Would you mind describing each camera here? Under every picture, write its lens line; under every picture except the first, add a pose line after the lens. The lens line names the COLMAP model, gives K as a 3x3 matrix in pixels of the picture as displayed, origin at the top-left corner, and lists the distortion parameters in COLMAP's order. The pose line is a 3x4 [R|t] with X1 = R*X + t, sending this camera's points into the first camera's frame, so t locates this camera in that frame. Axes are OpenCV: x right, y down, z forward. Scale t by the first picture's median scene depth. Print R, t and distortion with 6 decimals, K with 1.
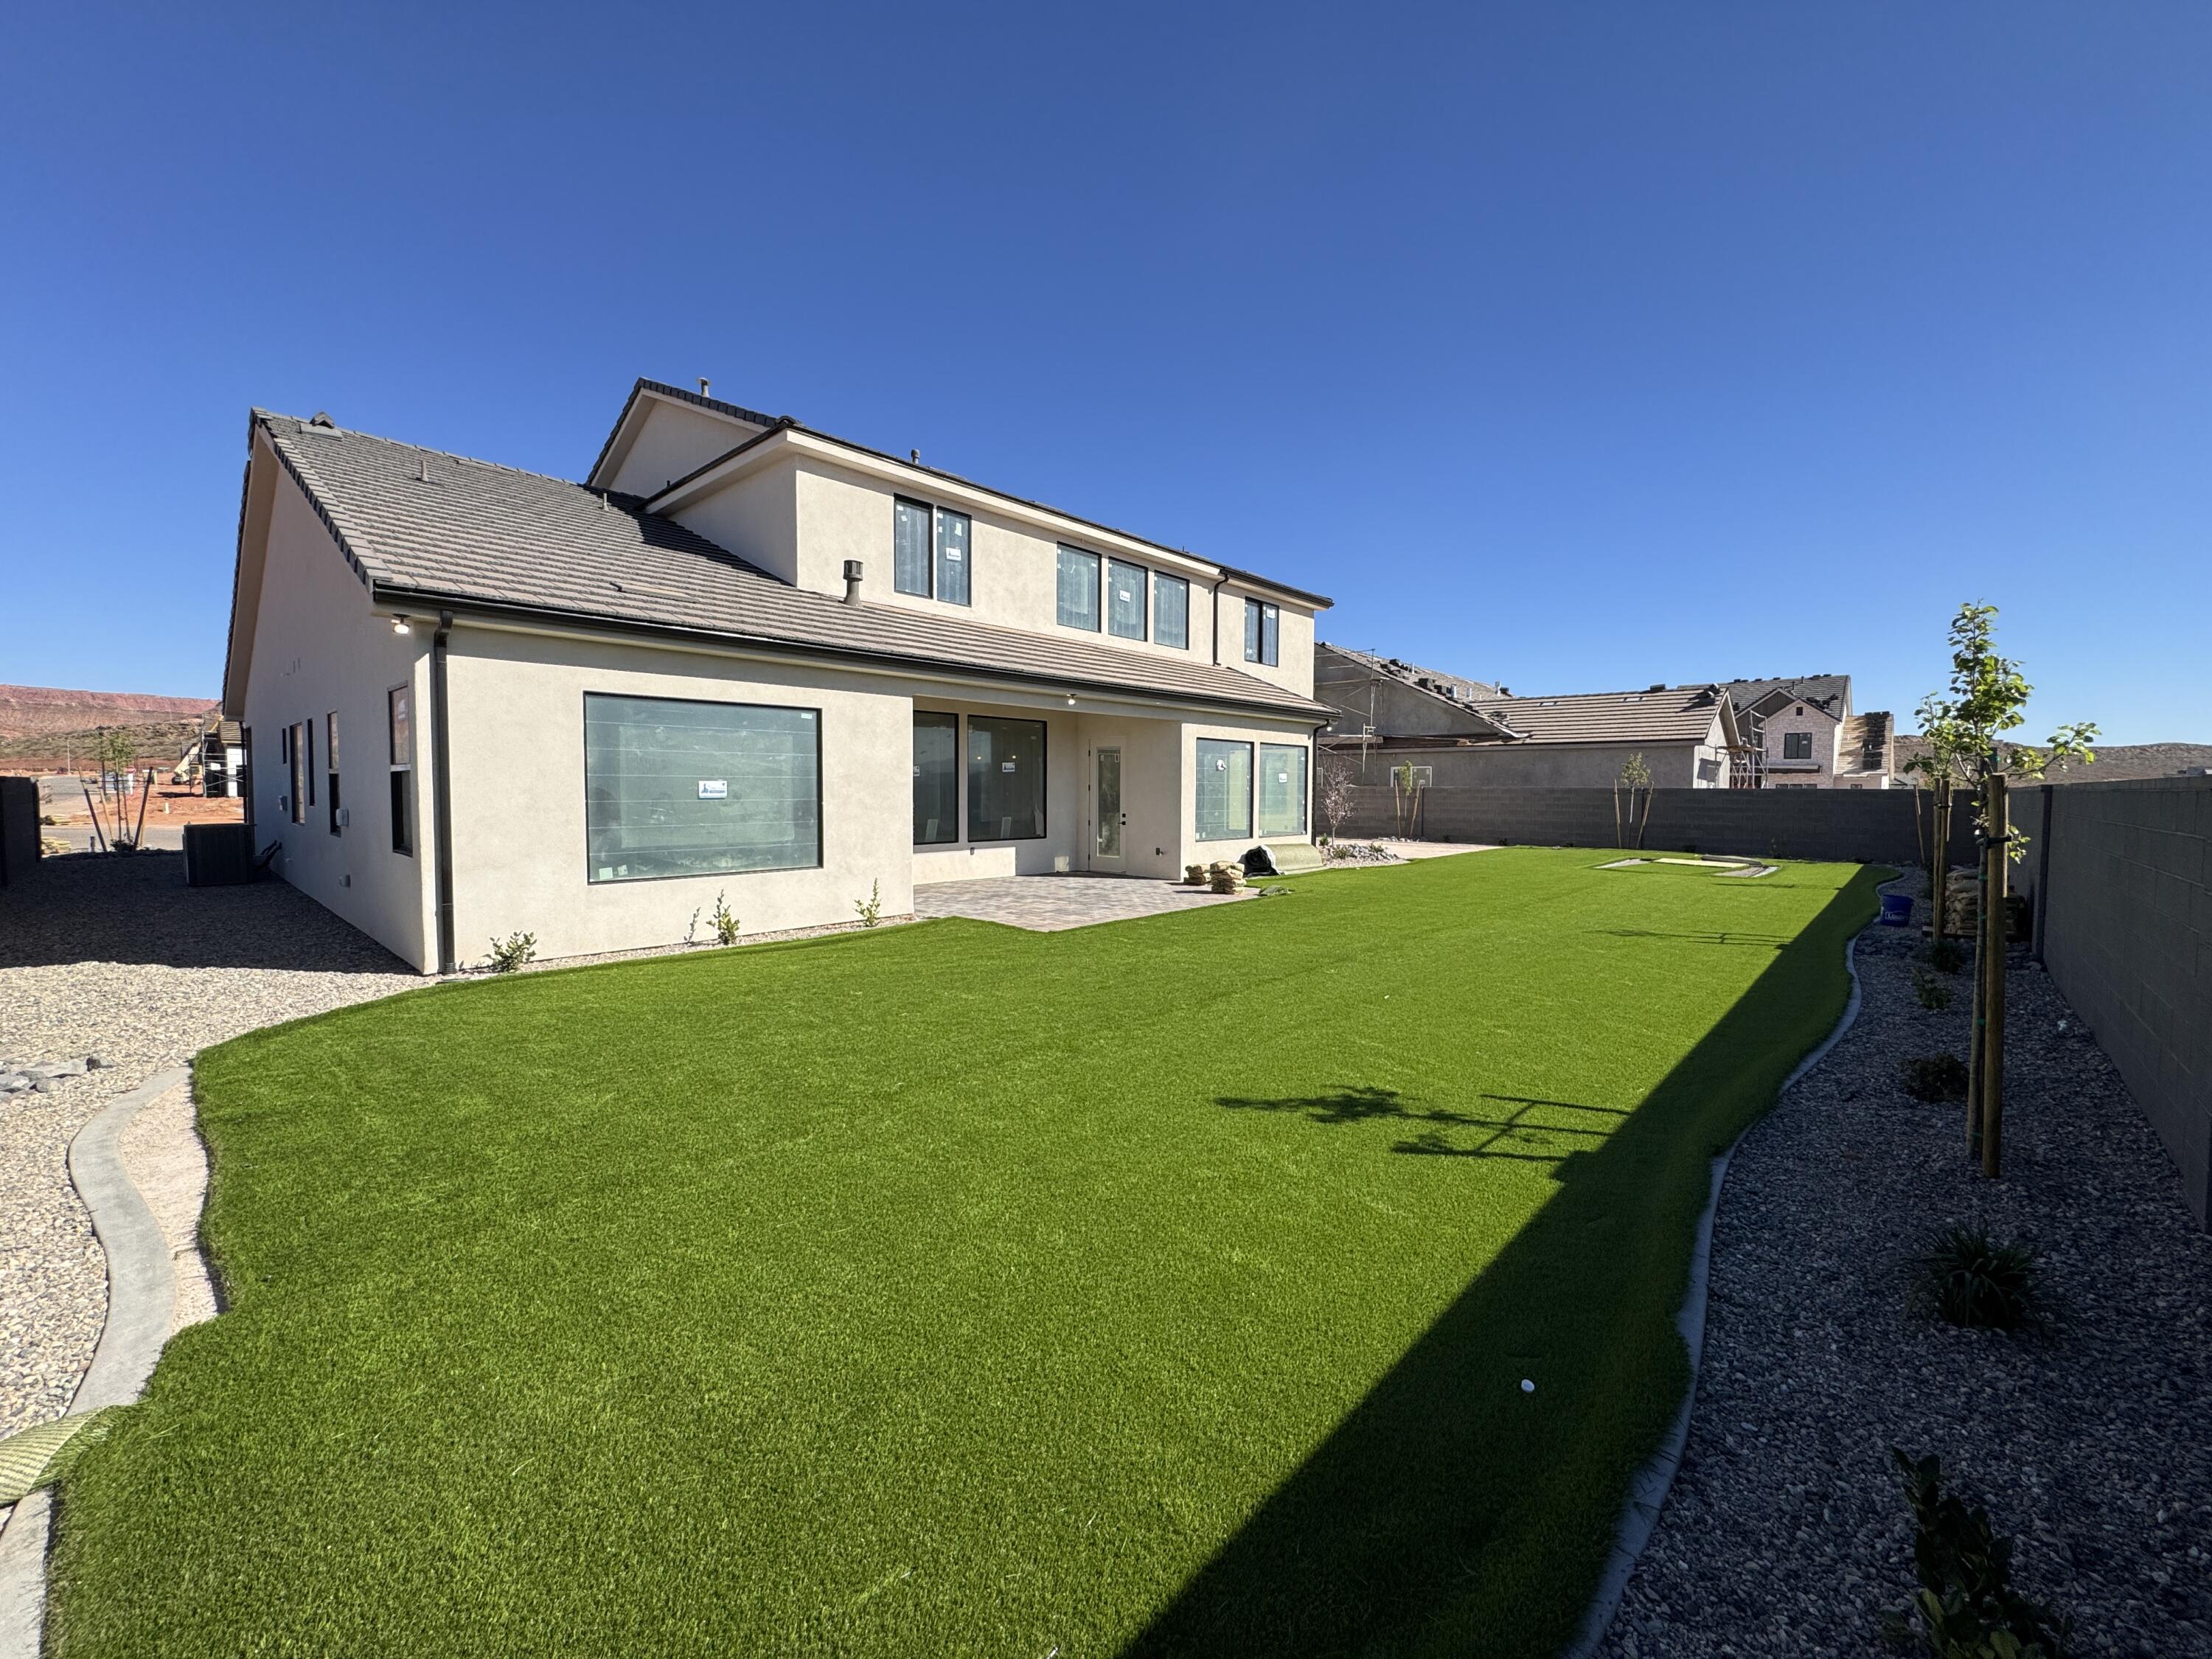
lens RADIAL K [[877.0, 0, 1094.4], [0, 877.0, 817.4], [0, 0, 1]] dist [-0.004113, 0.001086]
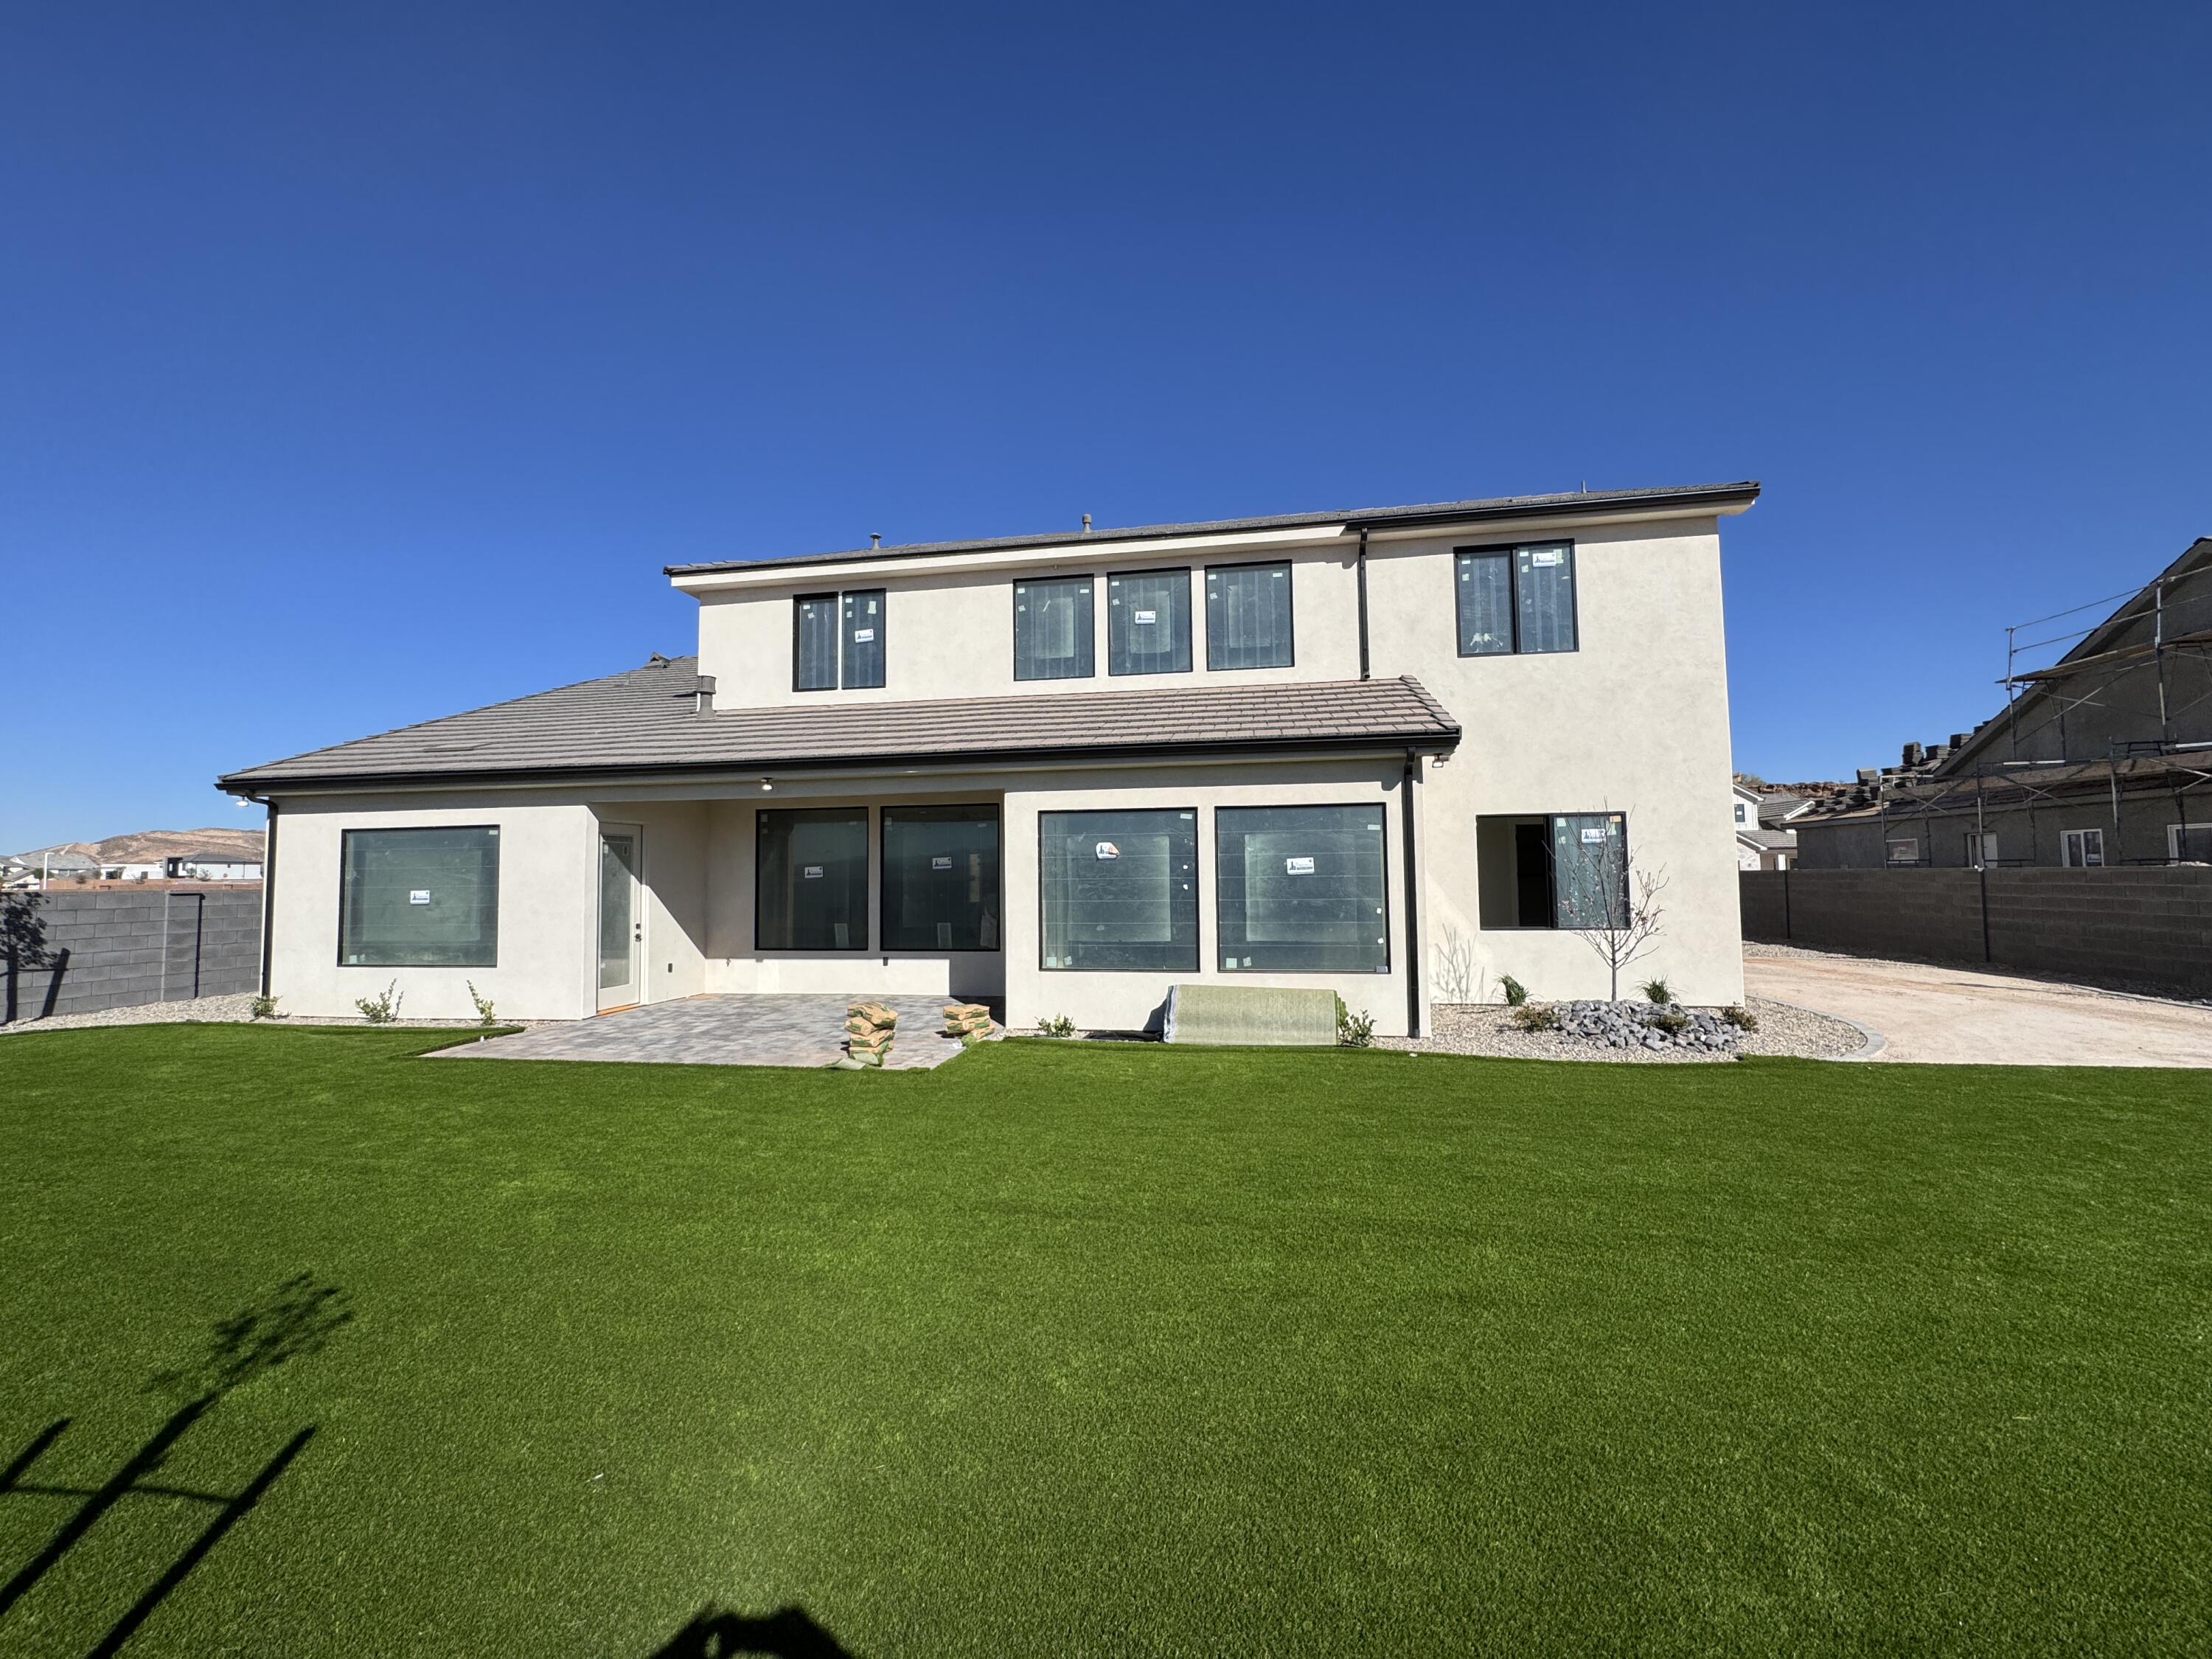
lens RADIAL K [[877.0, 0, 1111.0], [0, 877.0, 825.7], [0, 0, 1]] dist [-0.004113, 0.001086]
pose [[0.546251, -0.063455, -0.835215, 0.685809], [-0.013906, 0.996302, -0.084788, -0.024634], [0.837506, 0.057930, 0.543349, 0.674490]]
